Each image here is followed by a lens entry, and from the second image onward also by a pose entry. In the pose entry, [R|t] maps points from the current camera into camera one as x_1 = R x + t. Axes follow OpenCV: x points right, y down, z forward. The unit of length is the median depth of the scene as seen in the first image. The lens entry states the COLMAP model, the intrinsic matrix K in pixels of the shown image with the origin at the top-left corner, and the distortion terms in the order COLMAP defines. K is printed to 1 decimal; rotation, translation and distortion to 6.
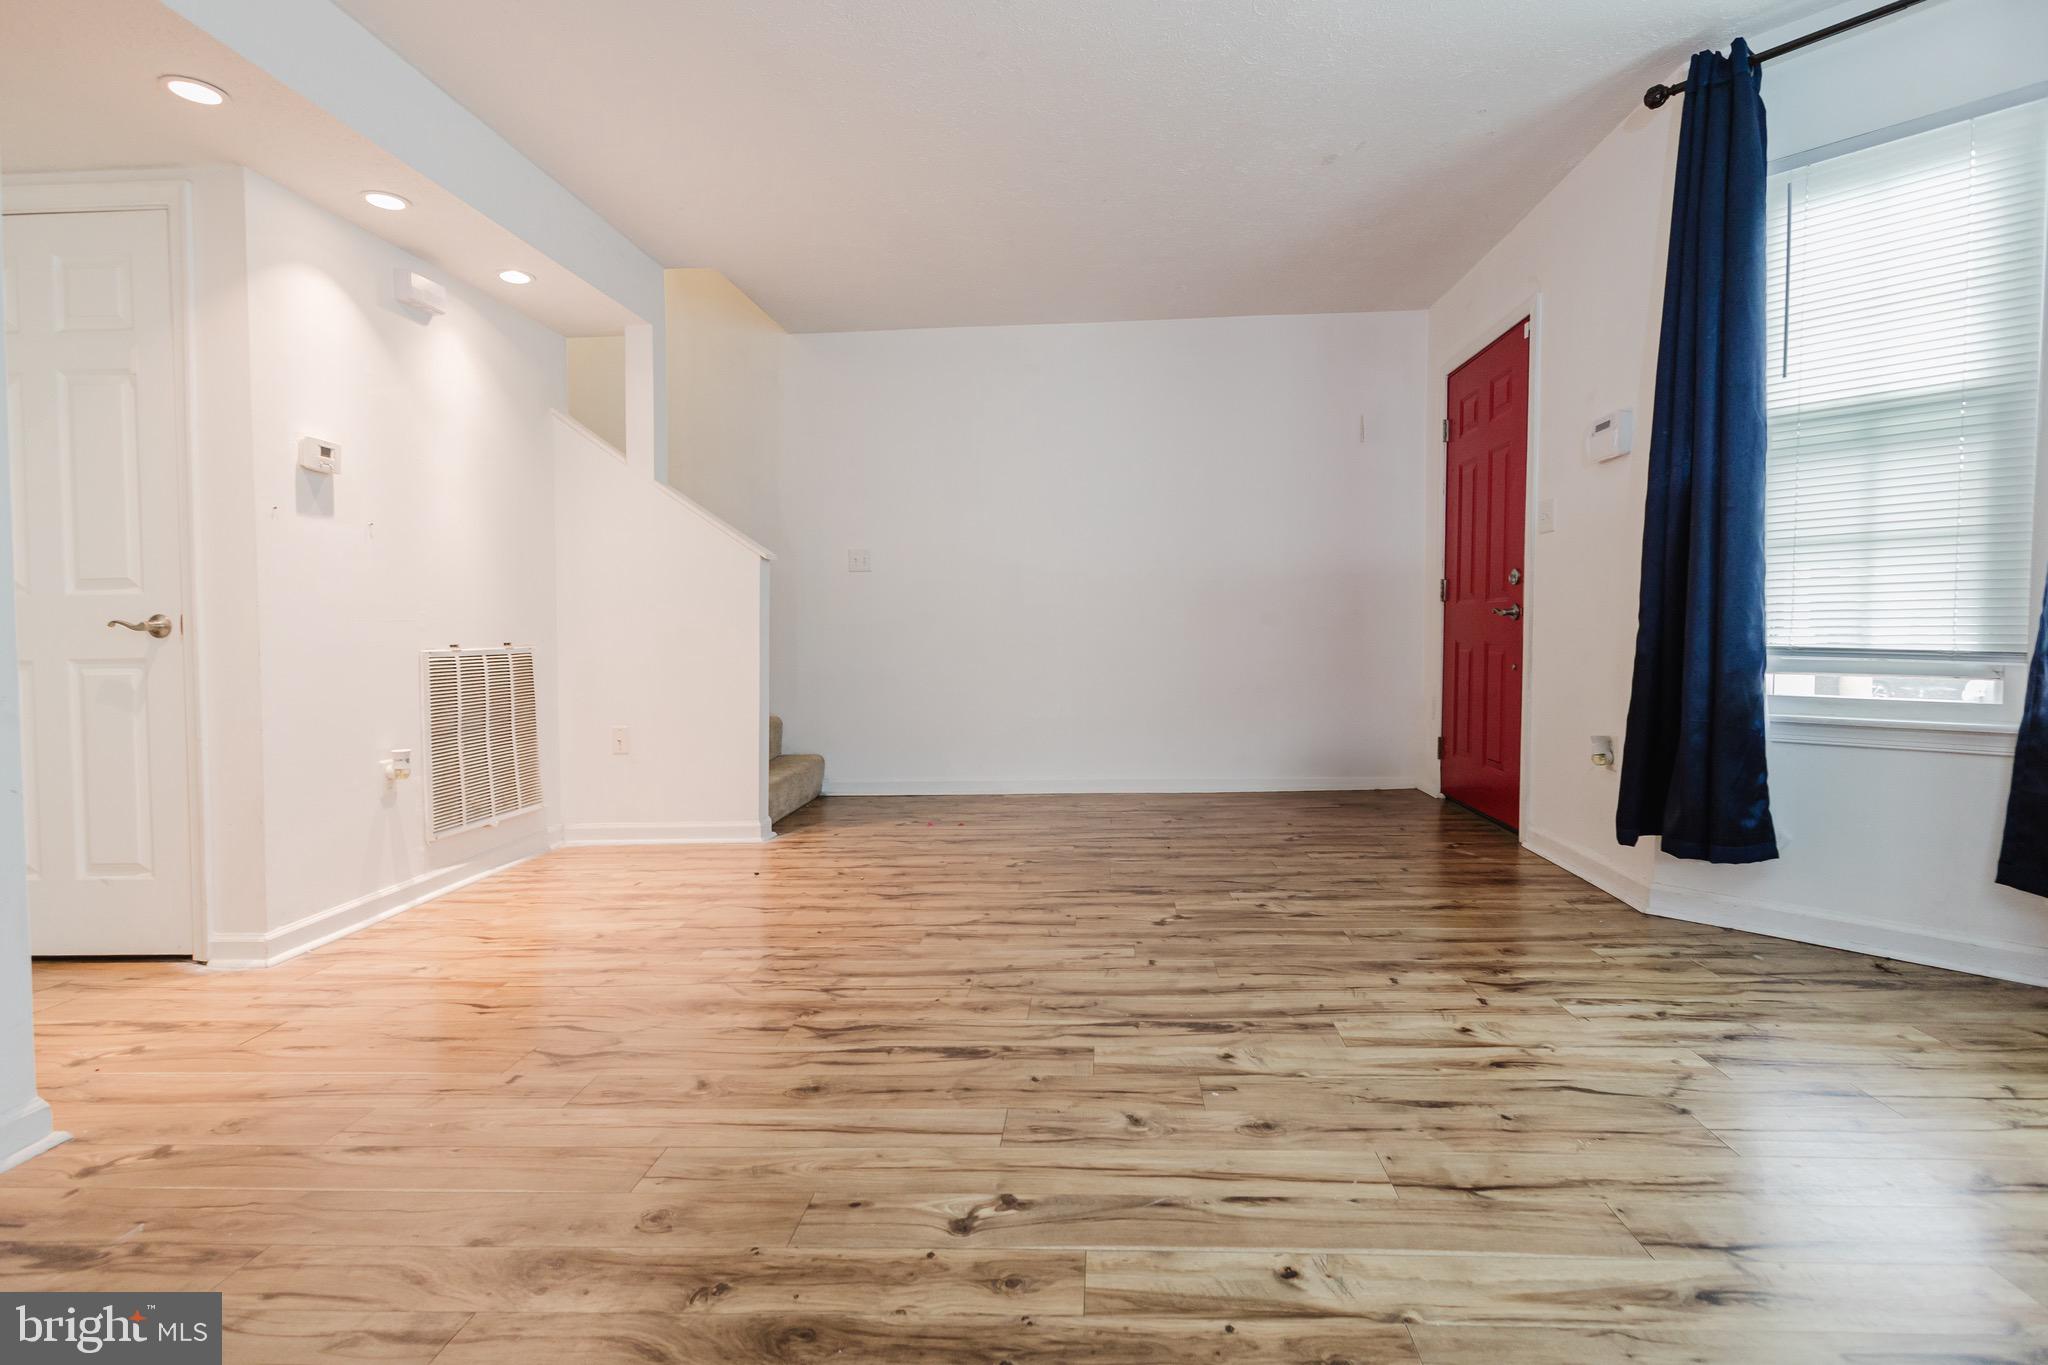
lens RADIAL K [[952.1, 0, 1061.2], [0, 952.1, 639.0], [0, 0, 1]] dist [0.005878, -0.000206]
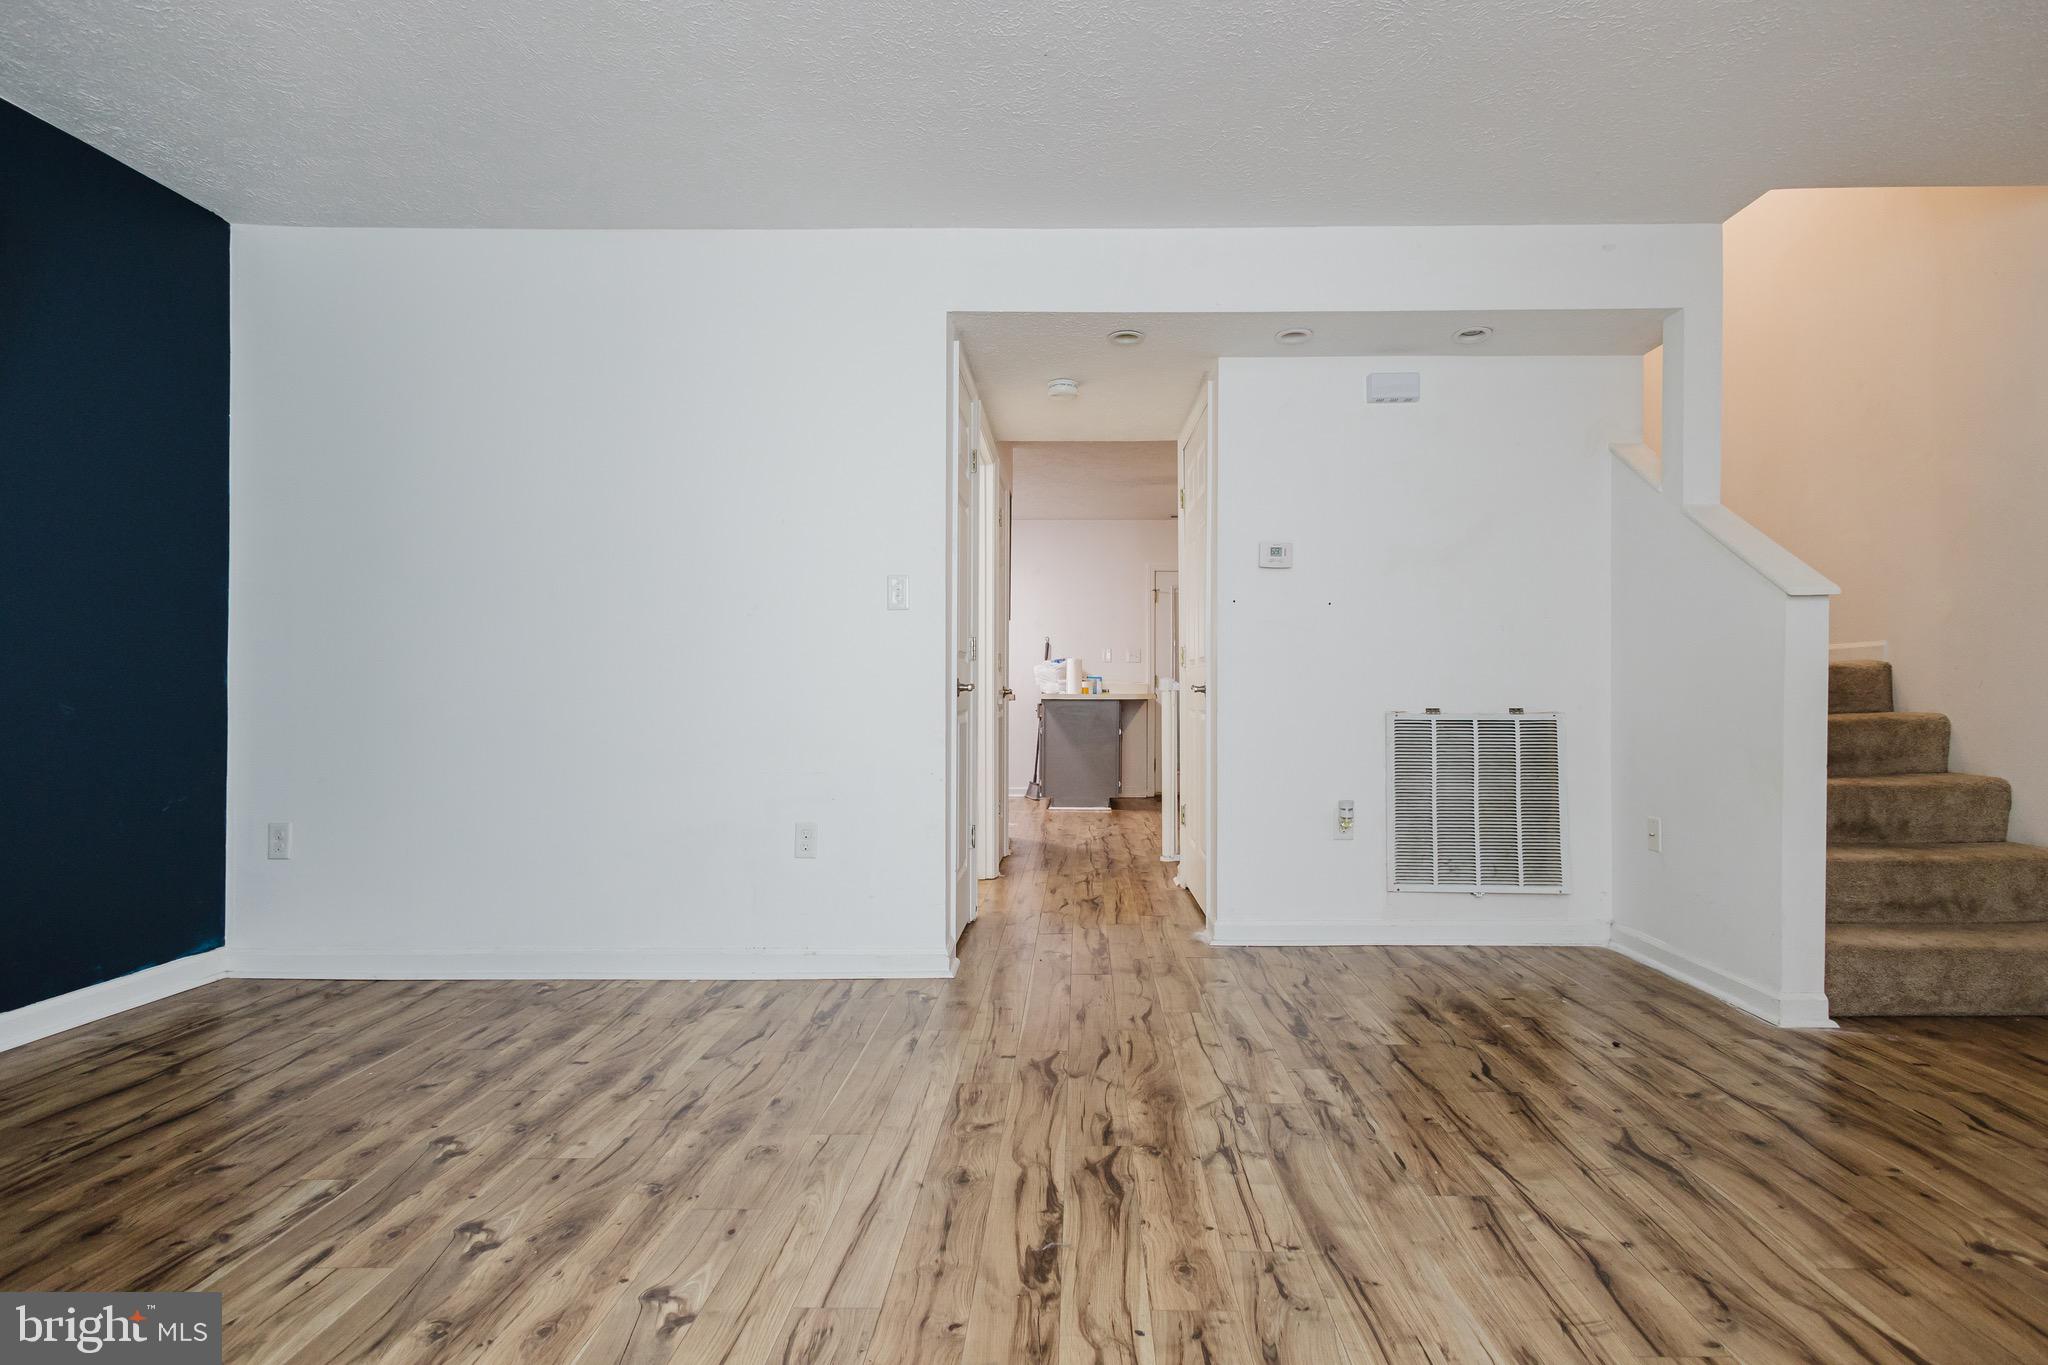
lens RADIAL K [[952.1, 0, 1061.2], [0, 952.1, 639.0], [0, 0, 1]] dist [0.005878, -0.000206]
pose [[0.054206, -0.038966, -0.997769, 0.575265], [-0.017189, 0.999054, -0.039950, -0.033209], [0.998382, 0.019316, 0.053485, 0.806855]]
